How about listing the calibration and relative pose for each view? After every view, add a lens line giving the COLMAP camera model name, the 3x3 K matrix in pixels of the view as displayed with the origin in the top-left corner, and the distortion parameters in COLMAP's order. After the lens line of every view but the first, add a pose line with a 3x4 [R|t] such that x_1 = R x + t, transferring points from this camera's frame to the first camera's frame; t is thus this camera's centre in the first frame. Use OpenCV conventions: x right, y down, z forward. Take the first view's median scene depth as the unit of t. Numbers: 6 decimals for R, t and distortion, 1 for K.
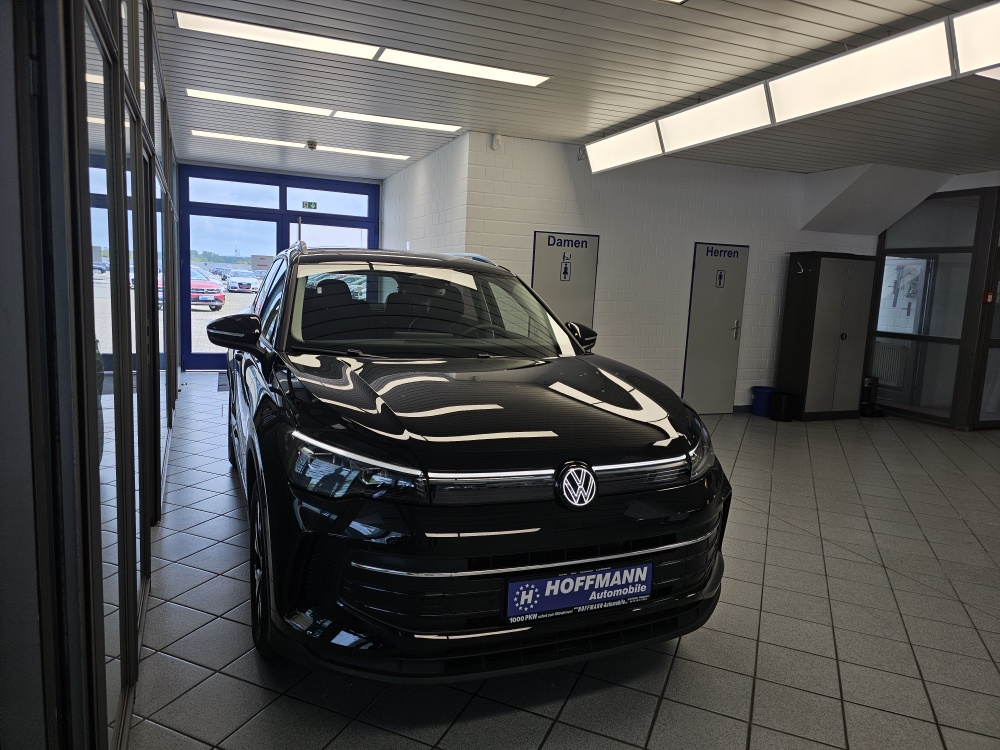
lens RADIAL K [[675.5, 0, 500.9], [0, 675.5, 368.9], [0, 0, 1]] dist [0.102456, -0.152791]
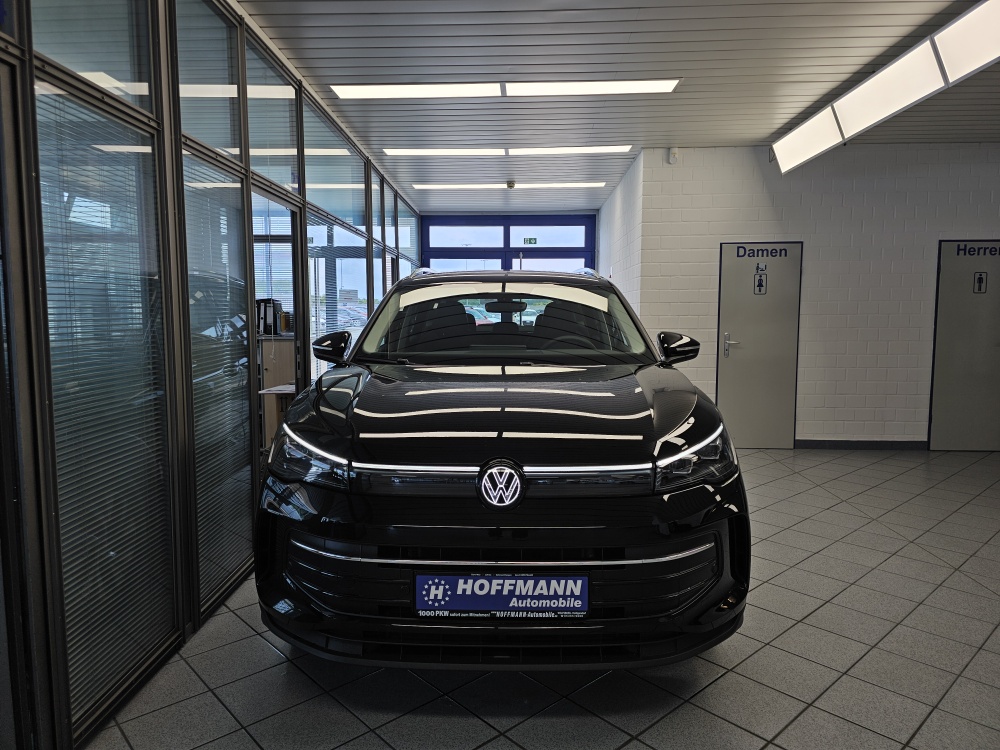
lens RADIAL K [[678.5, 0, 497.3], [0, 678.5, 365.5], [0, 0, 1]] dist [0.061734, -0.070594]
pose [[0.908736, -0.013292, -0.417159, 0.500175], [-0.009760, 0.998543, -0.053079, 0.051796], [0.417257, 0.052306, 0.907282, 0.106332]]
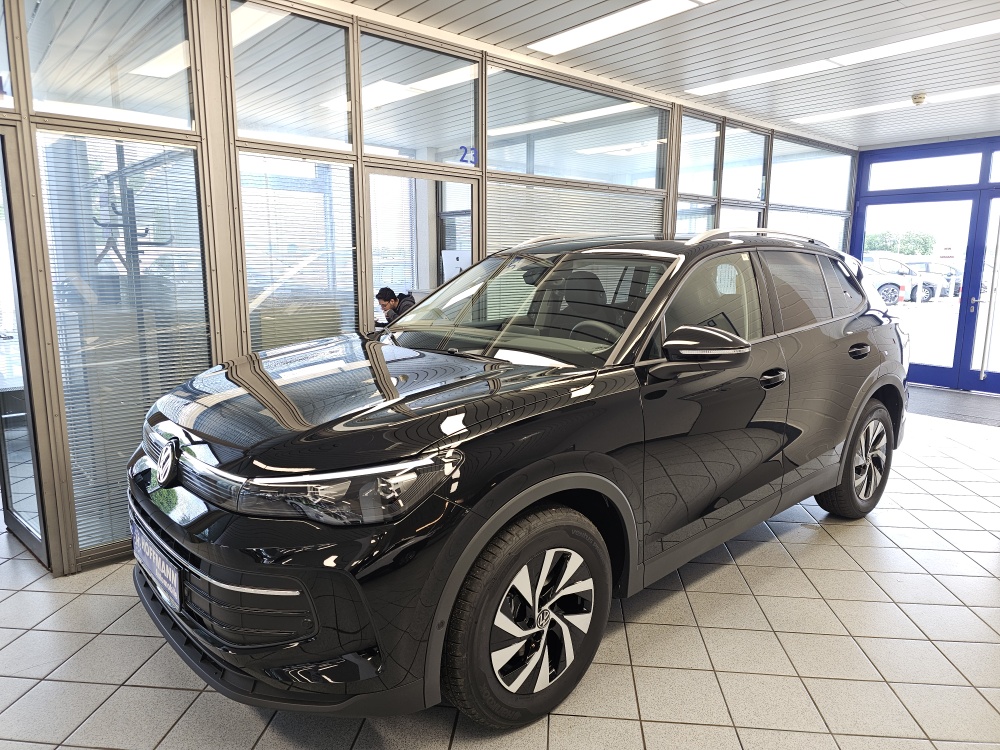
lens RADIAL K [[670.4, 0, 500.0], [0, 670.4, 375.0], [0, 0, 1]] dist [0.062943, -0.034138]
pose [[0.296723, 0.110107, -0.948595, 1.226195], [-0.110049, 0.990656, 0.080565, -0.076414], [0.948602, 0.080487, 0.306067, 1.099288]]
